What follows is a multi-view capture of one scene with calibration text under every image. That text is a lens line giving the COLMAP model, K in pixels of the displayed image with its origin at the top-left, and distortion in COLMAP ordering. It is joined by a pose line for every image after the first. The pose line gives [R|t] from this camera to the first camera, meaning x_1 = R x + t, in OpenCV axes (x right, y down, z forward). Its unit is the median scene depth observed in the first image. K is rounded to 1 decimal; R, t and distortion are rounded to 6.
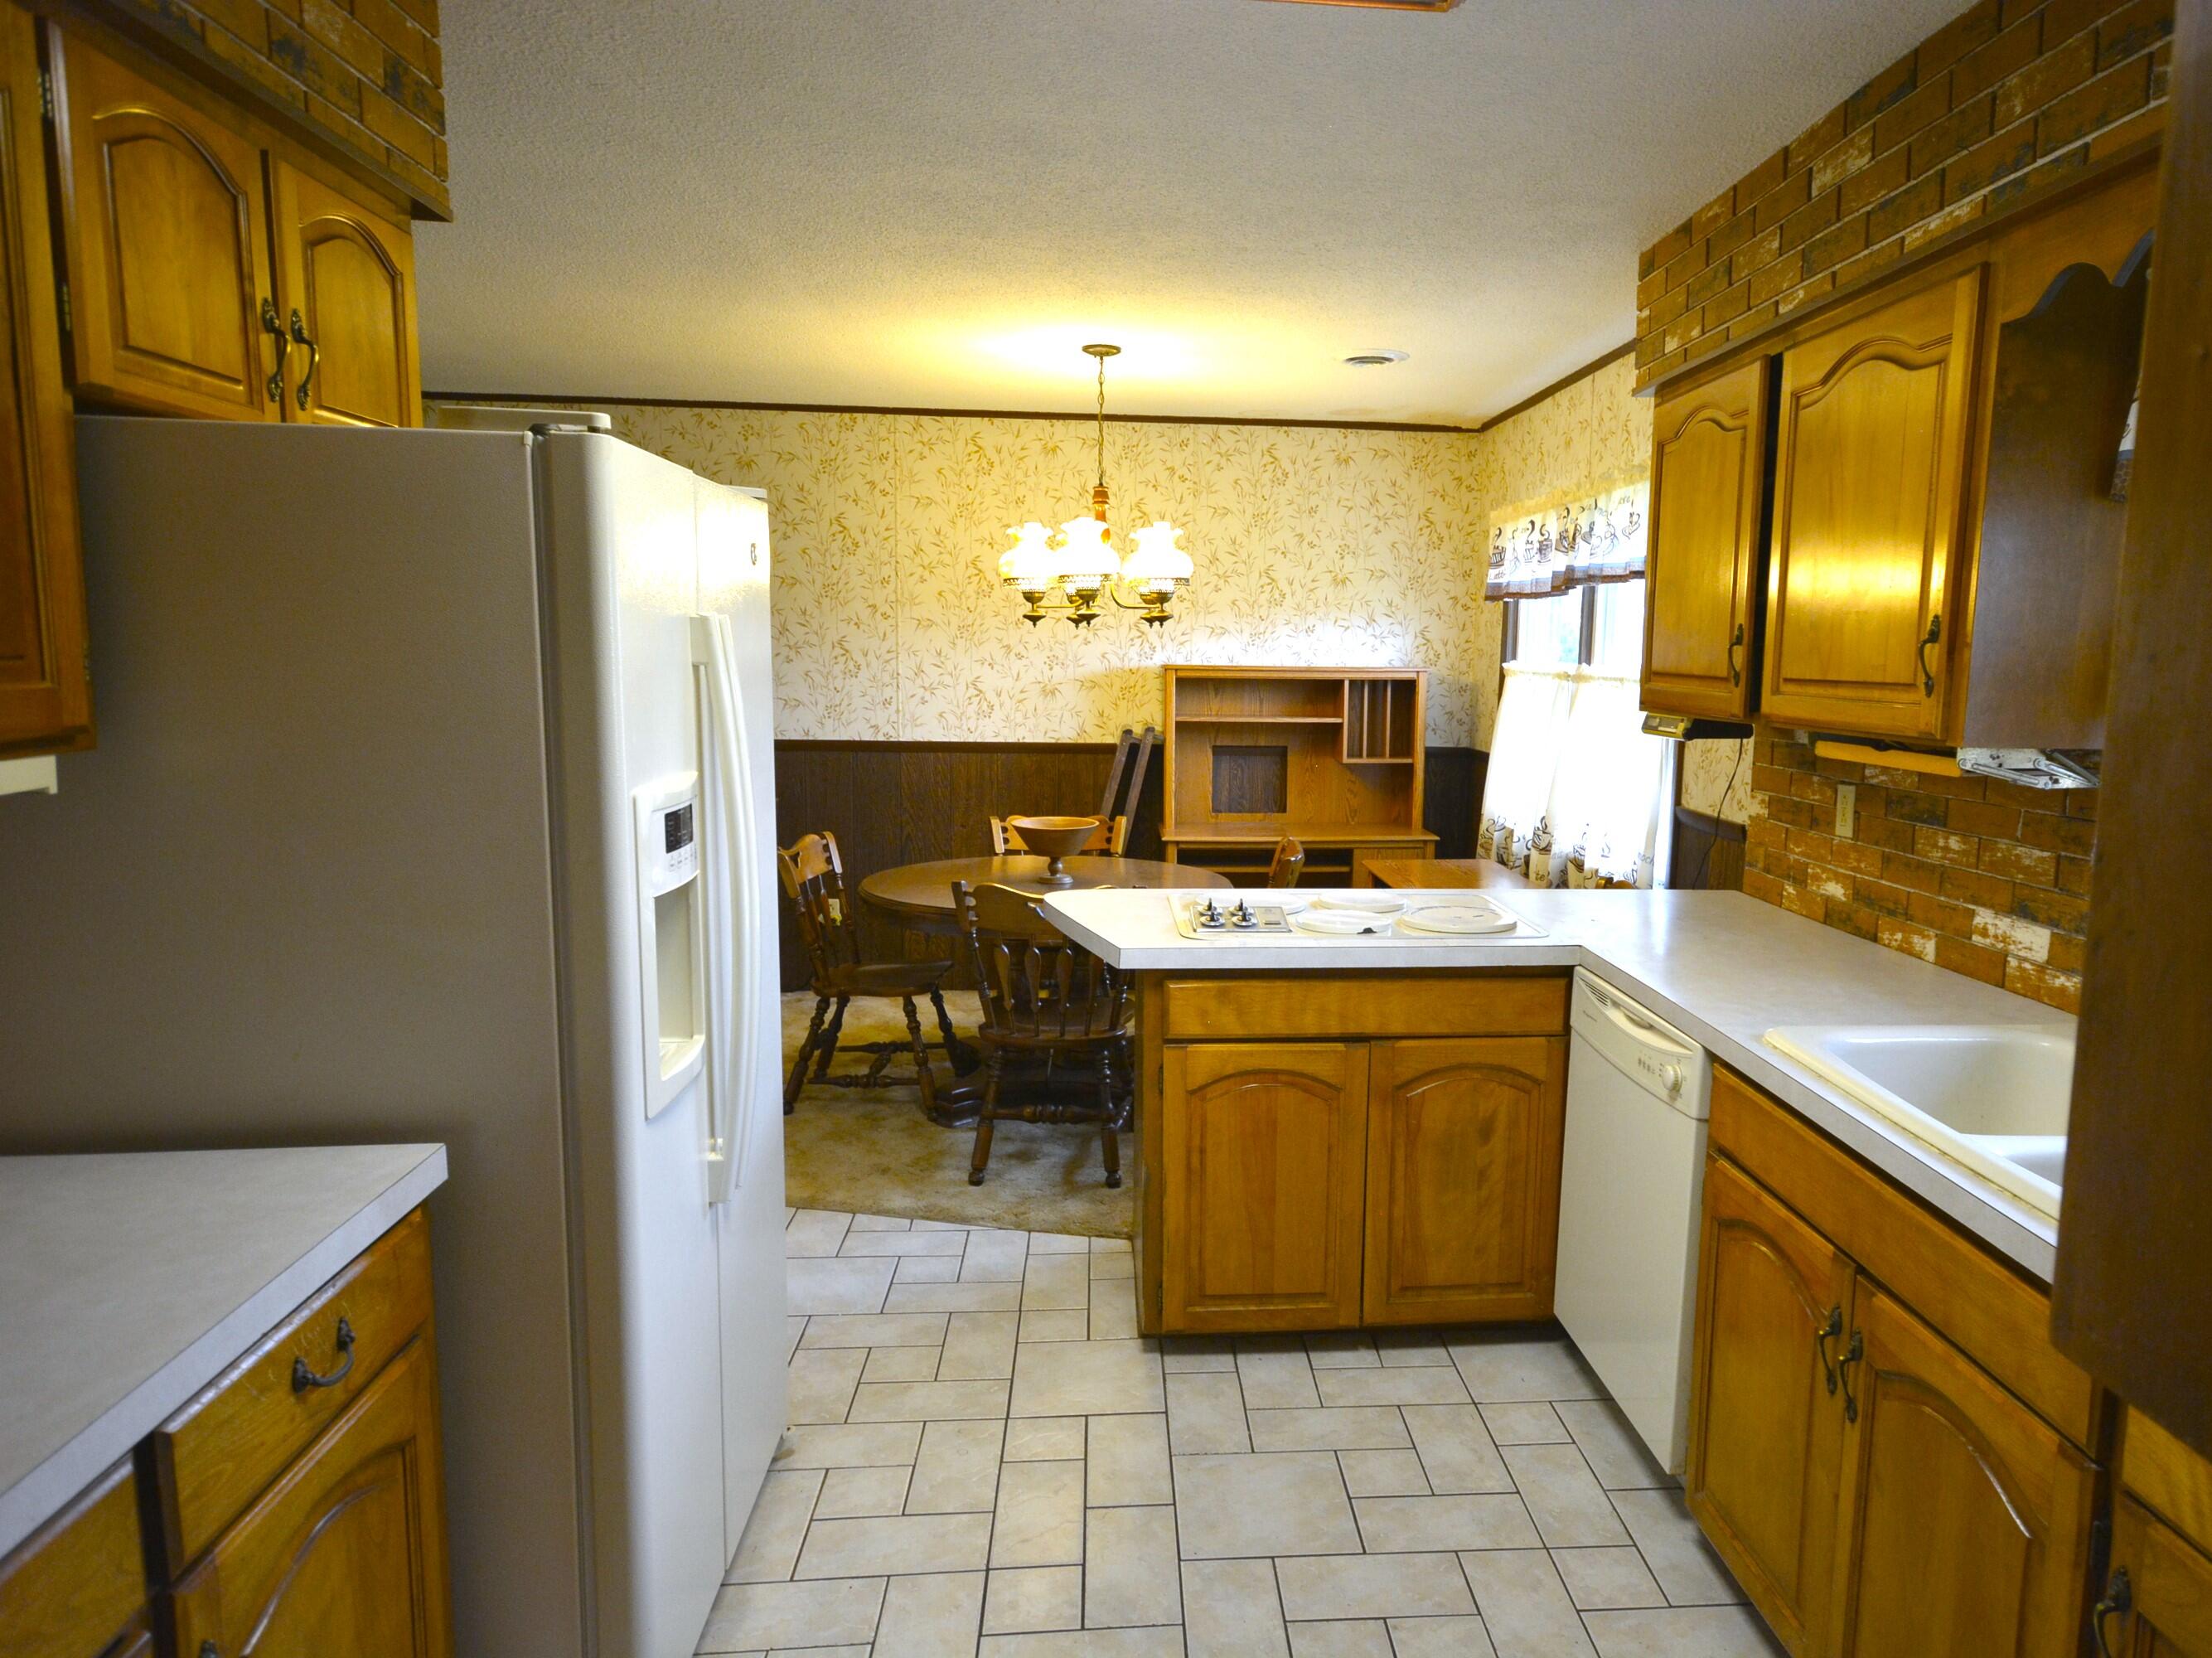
lens RADIAL K [[1379.1, 0, 1215.1], [0, 1379.1, 823.4], [0, 0, 1]] dist [-0.000398, -0.000288]
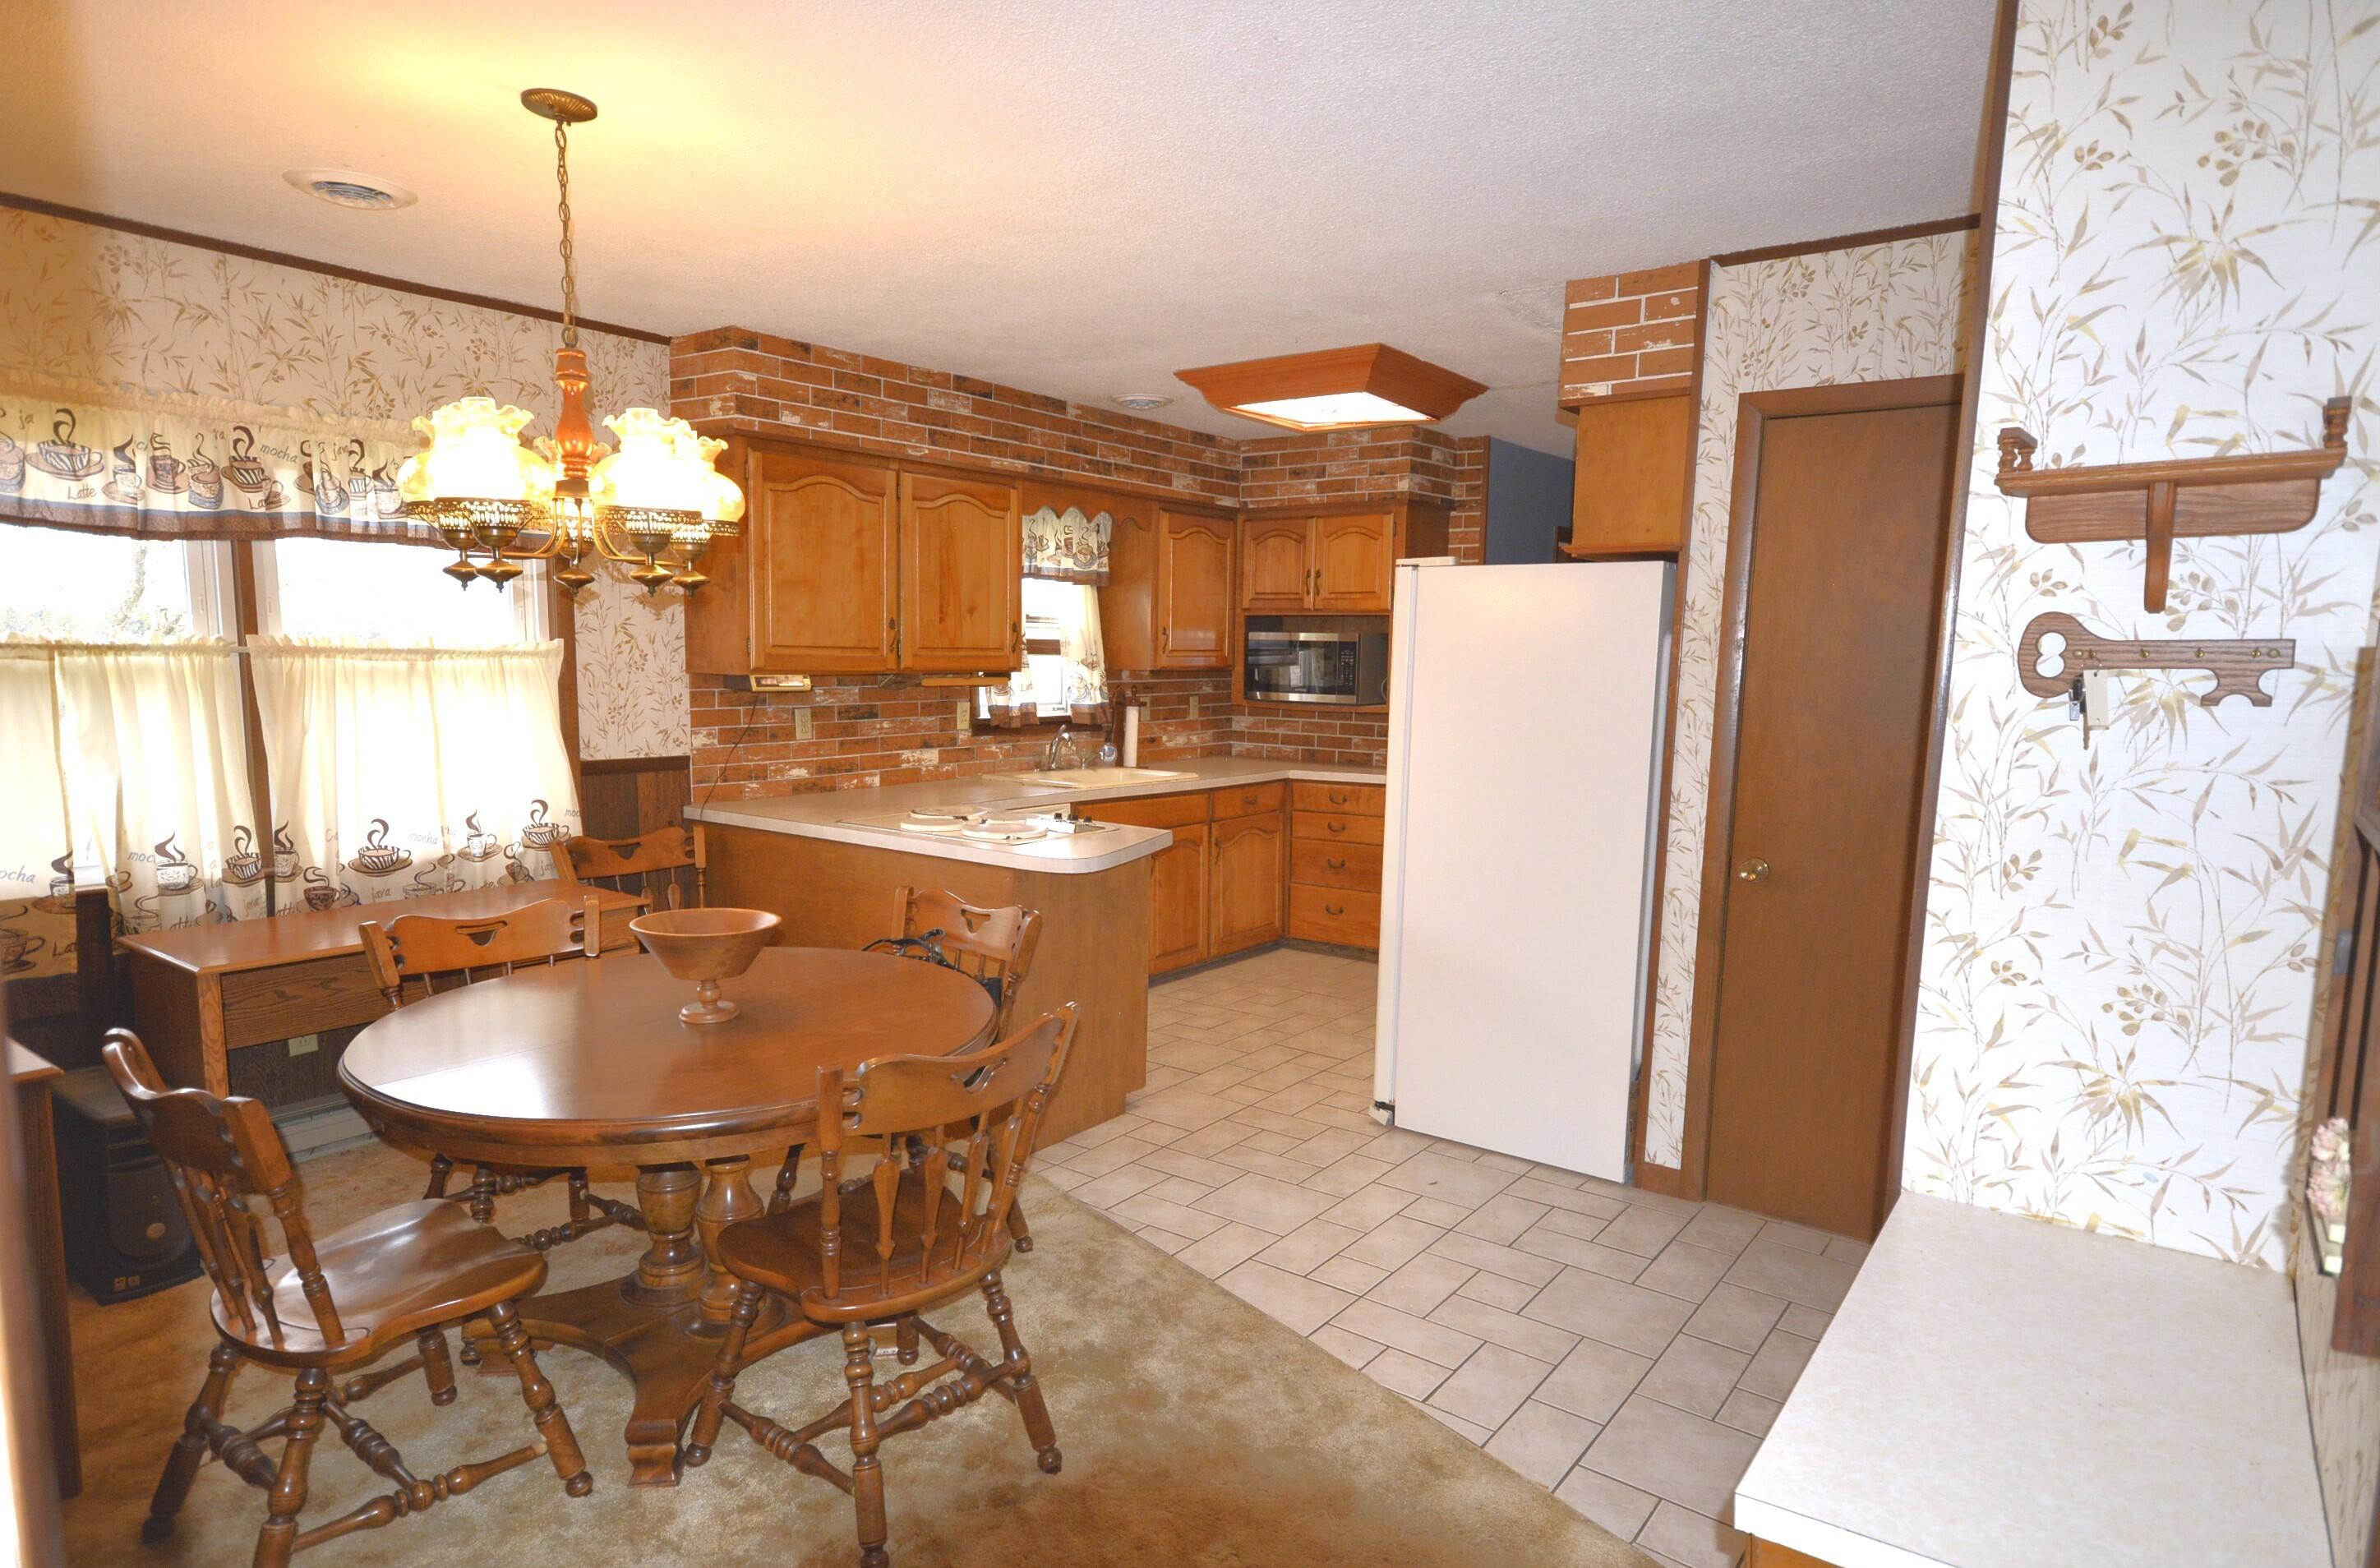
lens RADIAL K [[1340.3, 0, 1189.3], [0, 1340.3, 818.4], [0, 0, 1]] dist [0.142382, 0.000089]
pose [[-0.748631, -0.119810, 0.652071, -0.995340], [0.051224, 0.970143, 0.237061, -0.266848], [-0.661005, 0.210873, -0.720142, 1.904544]]
